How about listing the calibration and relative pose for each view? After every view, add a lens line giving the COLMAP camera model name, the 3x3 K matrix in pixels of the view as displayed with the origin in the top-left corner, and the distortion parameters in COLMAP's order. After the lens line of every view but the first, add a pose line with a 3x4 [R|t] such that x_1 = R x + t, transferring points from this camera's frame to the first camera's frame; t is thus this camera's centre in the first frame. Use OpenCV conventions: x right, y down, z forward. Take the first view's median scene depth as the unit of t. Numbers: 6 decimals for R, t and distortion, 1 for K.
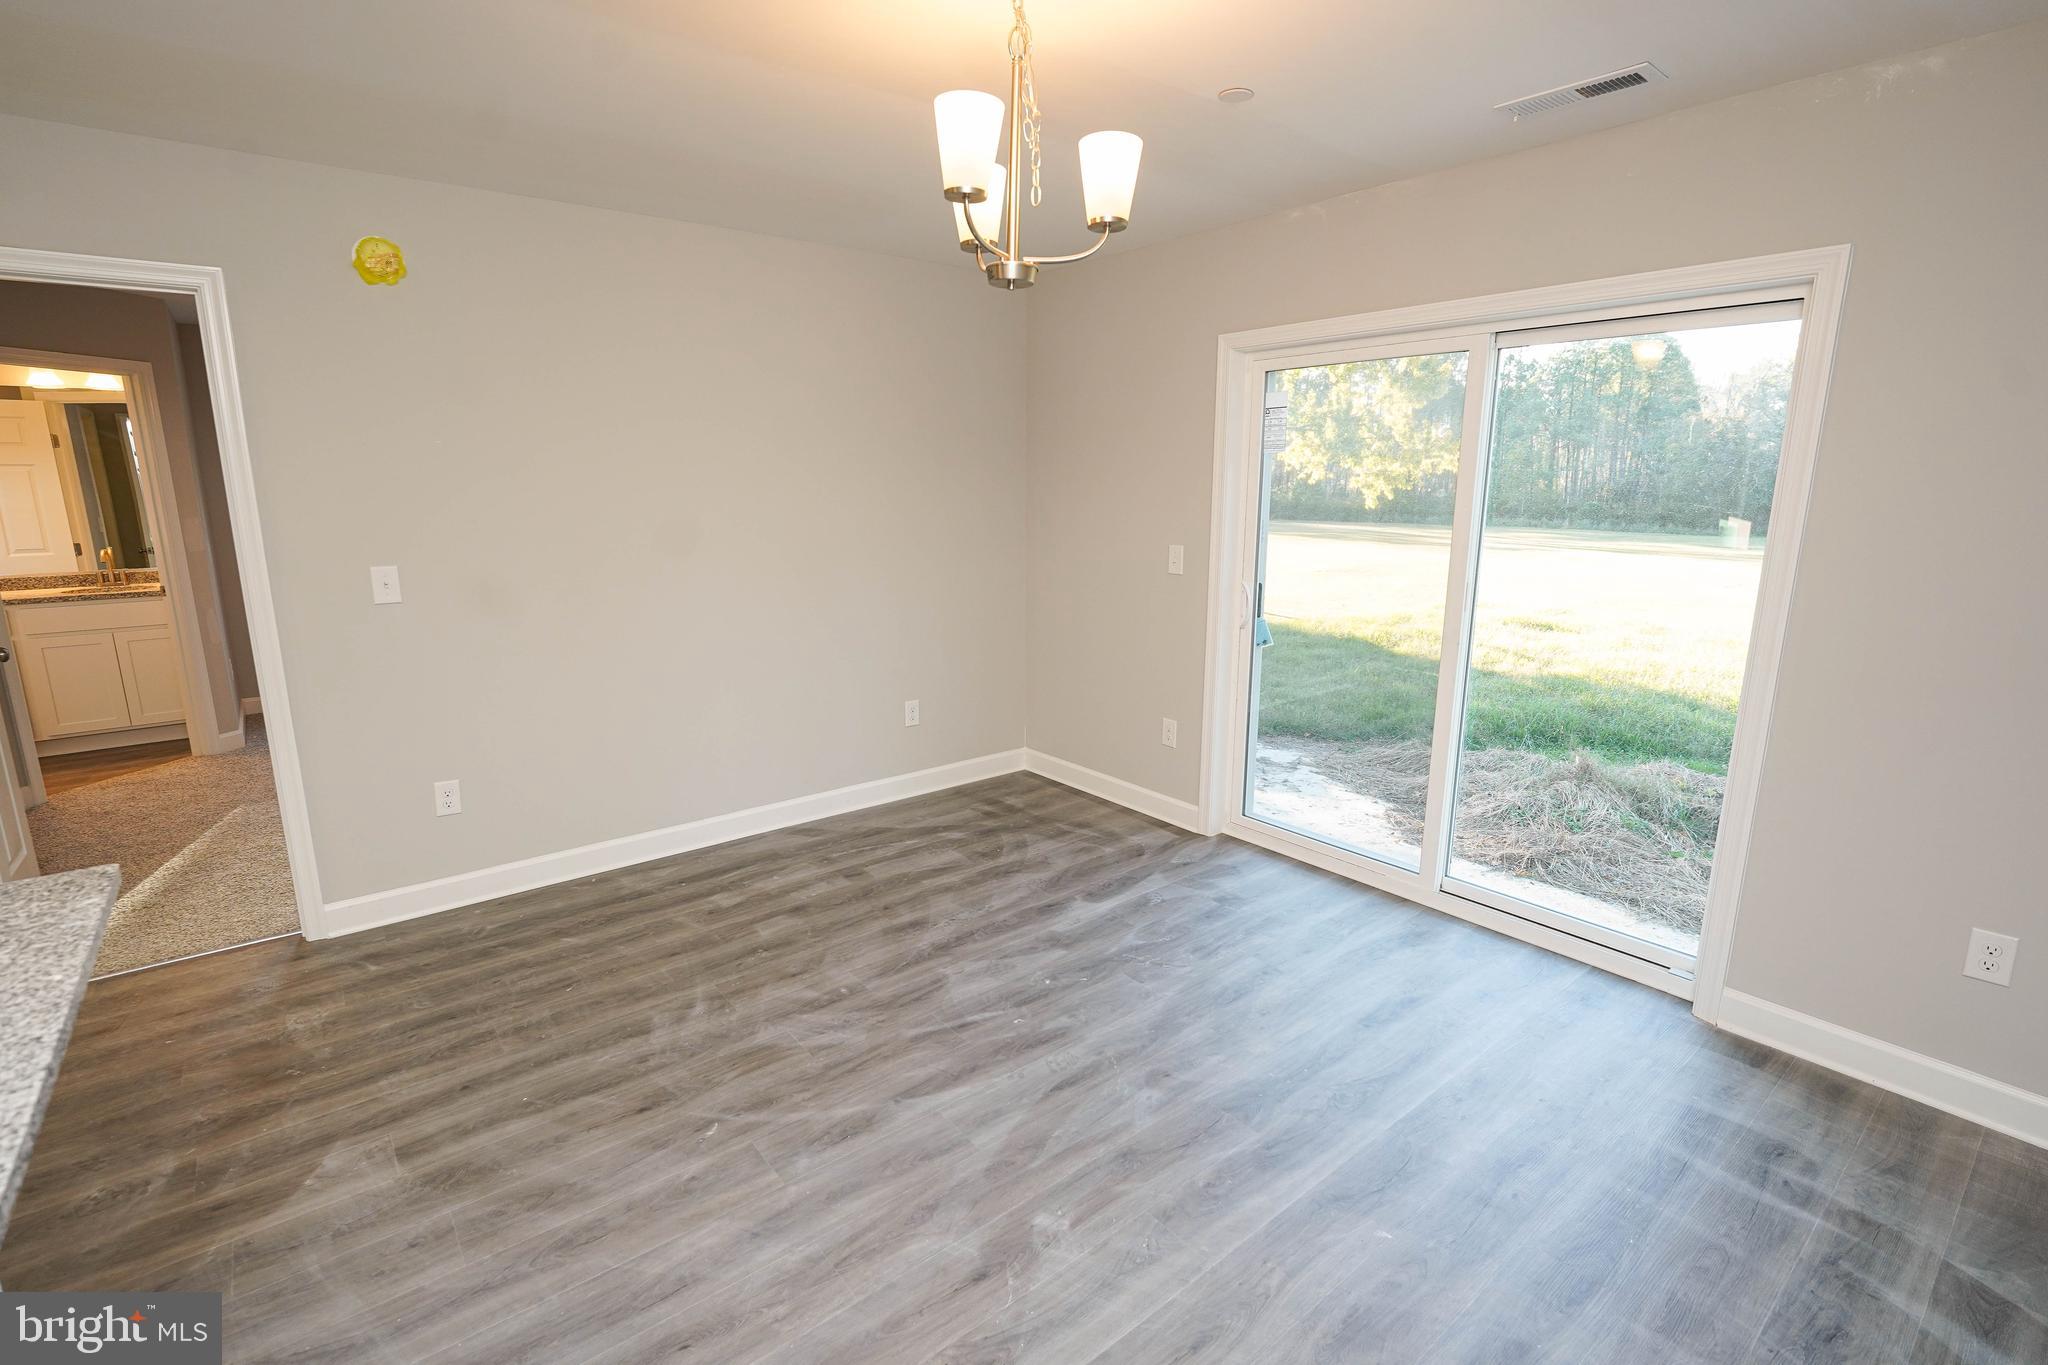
lens RADIAL K [[939.6, 0, 1004.2], [0, 939.6, 680.0], [0, 0, 1]] dist [-0.015730, 0.000770]
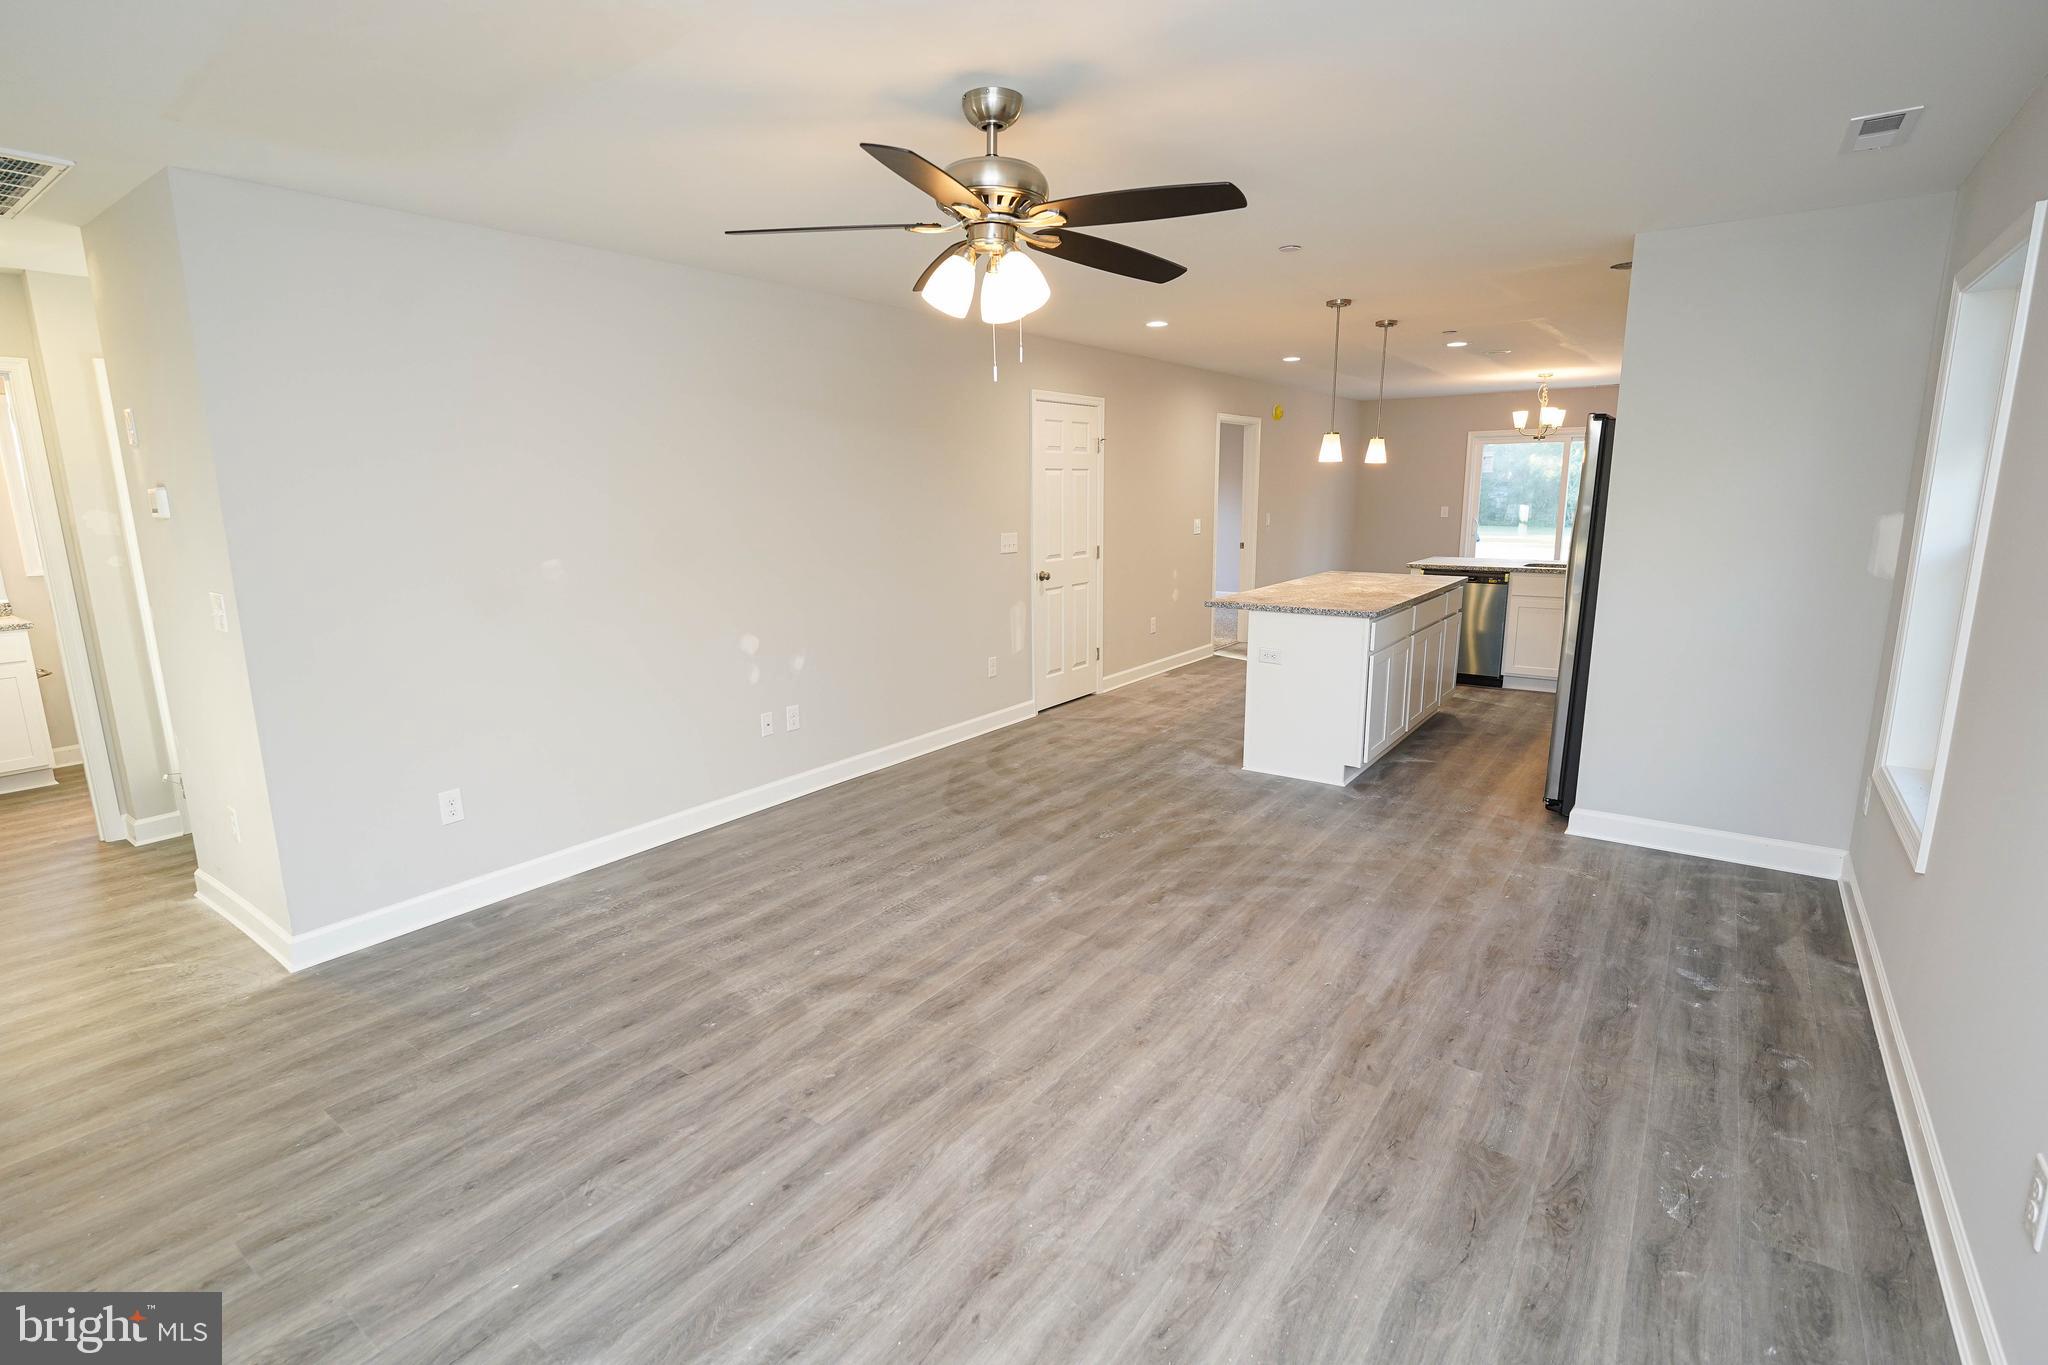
lens RADIAL K [[964.3, 0, 1005.4], [0, 964.3, 682.0], [0, 0, 1]] dist [-0.011282, 0.000541]
pose [[0.965851, -0.064063, 0.251054, -2.279009], [0.067398, 0.997715, -0.004702, 0.371367], [-0.250179, 0.021462, 0.967962, -1.746003]]
